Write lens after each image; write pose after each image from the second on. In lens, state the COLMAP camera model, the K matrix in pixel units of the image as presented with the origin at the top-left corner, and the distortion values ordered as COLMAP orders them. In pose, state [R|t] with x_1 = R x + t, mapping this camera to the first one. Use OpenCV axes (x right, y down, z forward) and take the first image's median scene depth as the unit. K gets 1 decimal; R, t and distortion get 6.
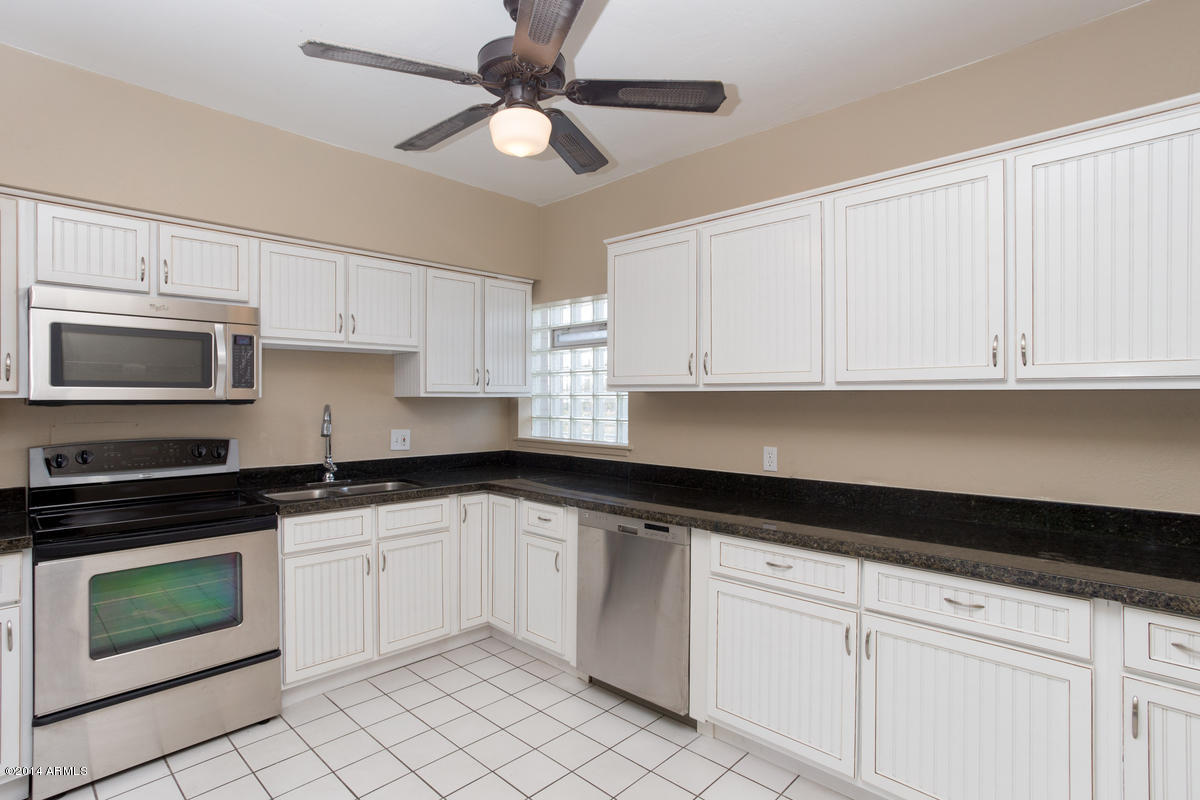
lens RADIAL K [[599.8, 0, 599.7], [0, 599.8, 397.5], [0, 0, 1]] dist [-0.031904, 0.010420]
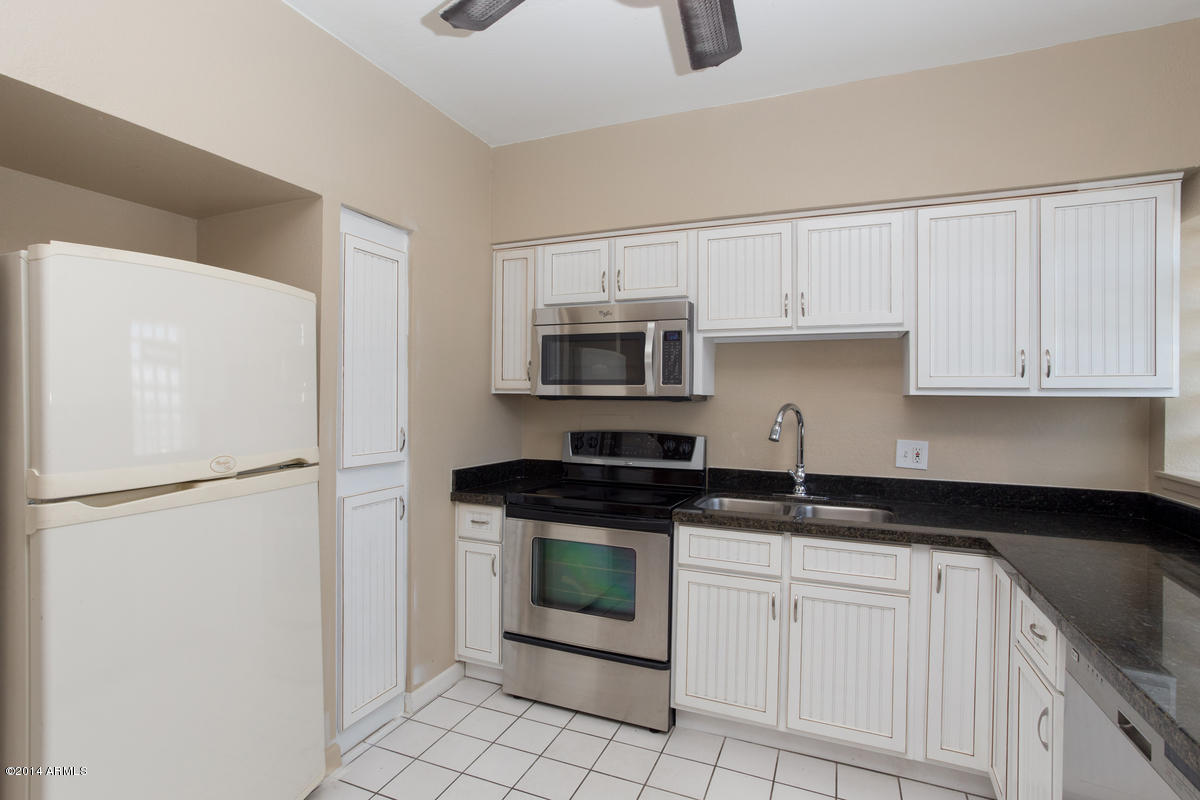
lens RADIAL K [[599.8, 0, 594.1], [0, 599.8, 396.2], [0, 0, 1]] dist [-0.031904, 0.010420]
pose [[0.349682, 0.006997, -0.936842, 0.277551], [-0.007106, 0.999963, 0.004816, -0.001047], [0.936841, 0.004973, 0.349719, 0.517881]]
